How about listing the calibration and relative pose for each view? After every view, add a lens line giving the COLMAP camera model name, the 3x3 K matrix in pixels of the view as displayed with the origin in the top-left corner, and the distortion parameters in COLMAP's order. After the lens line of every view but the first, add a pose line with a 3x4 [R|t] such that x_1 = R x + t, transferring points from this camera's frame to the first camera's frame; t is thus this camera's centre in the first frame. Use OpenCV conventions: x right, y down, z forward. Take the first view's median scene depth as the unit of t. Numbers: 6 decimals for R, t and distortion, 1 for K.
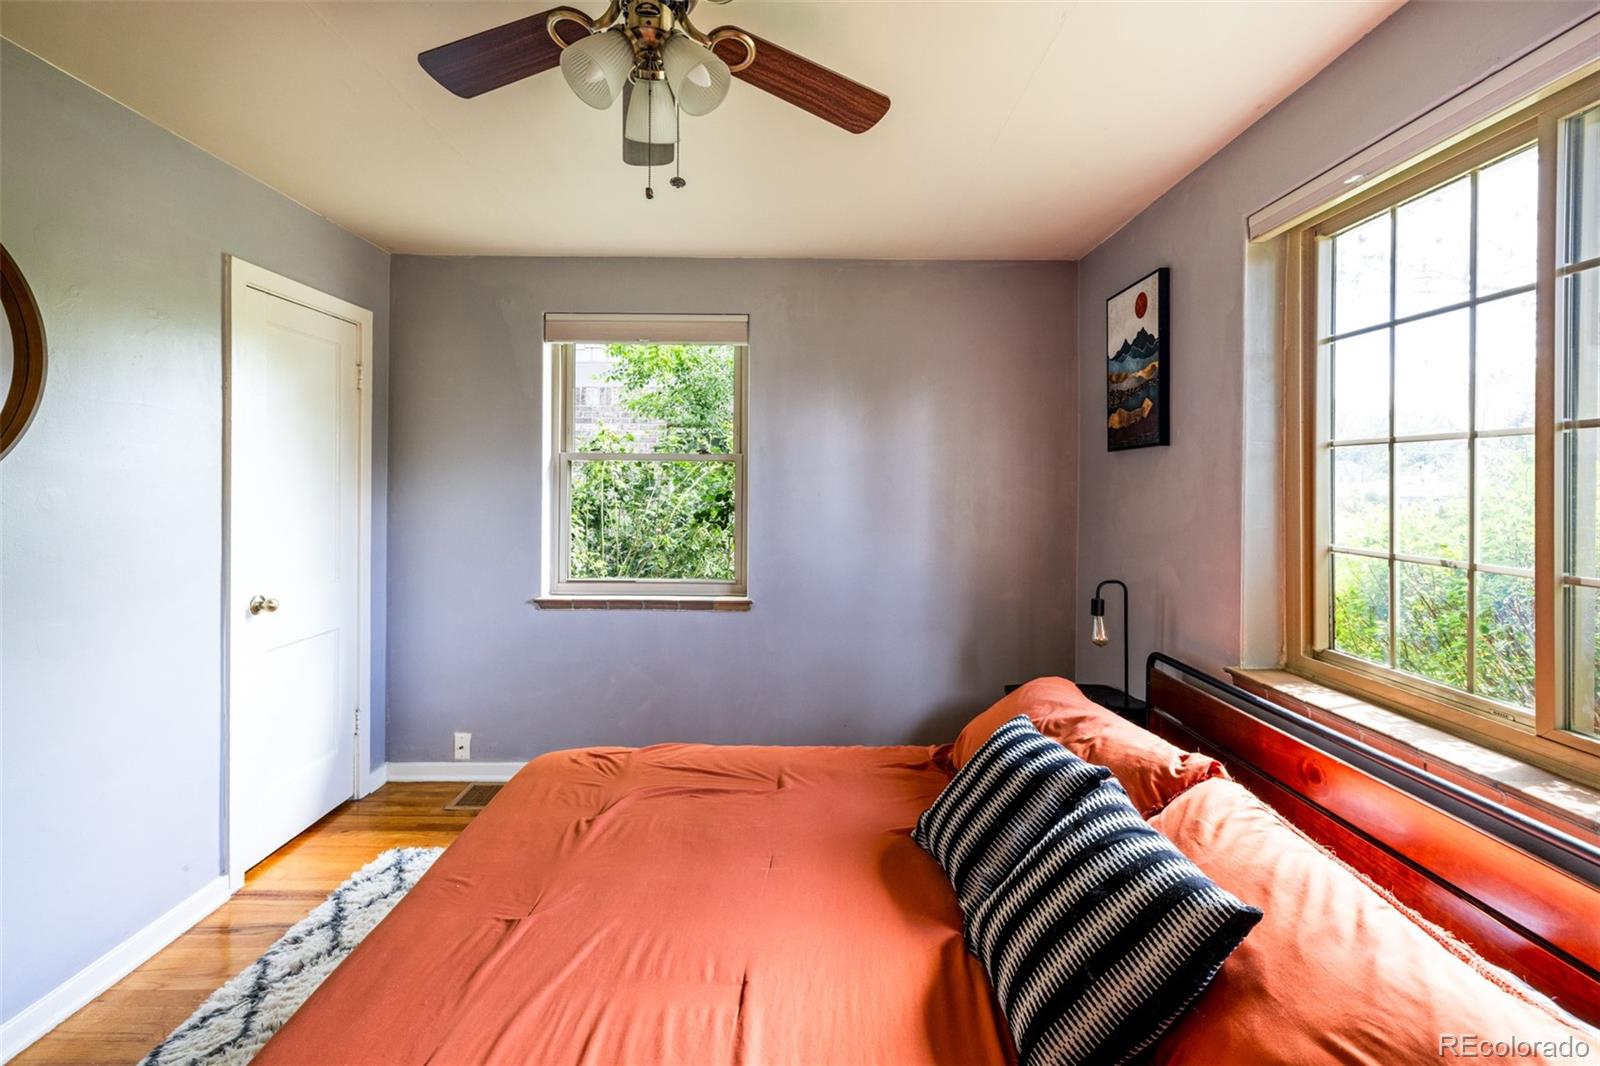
lens RADIAL K [[705.9, 0, 788.4], [0, 705.9, 487.4], [0, 0, 1]] dist [0.011847, 0.000003]
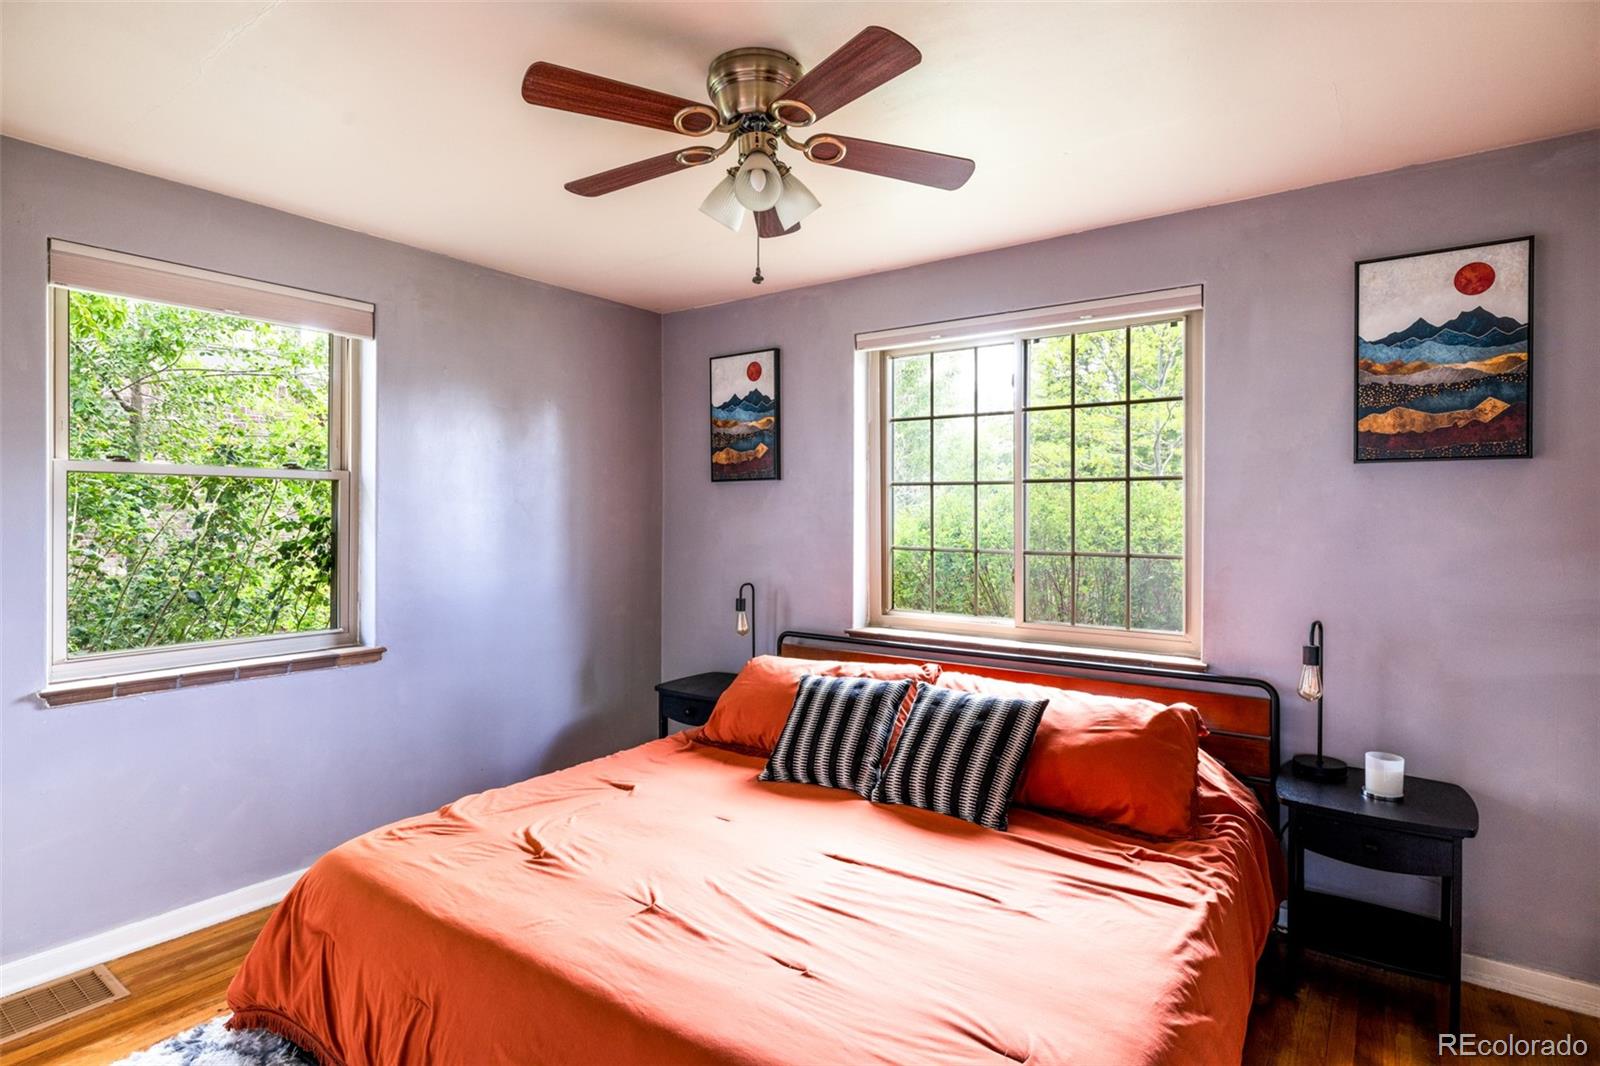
lens RADIAL K [[820.7, 0, 794.5], [0, 820.7, 520.8], [0, 0, 1]] dist [-0.001752, 0.000254]
pose [[0.594020, -0.012955, 0.804346, -0.691919], [0.003390, 0.999902, 0.013602, -0.002035], [-0.804443, -0.005353, 0.594006, 0.040190]]
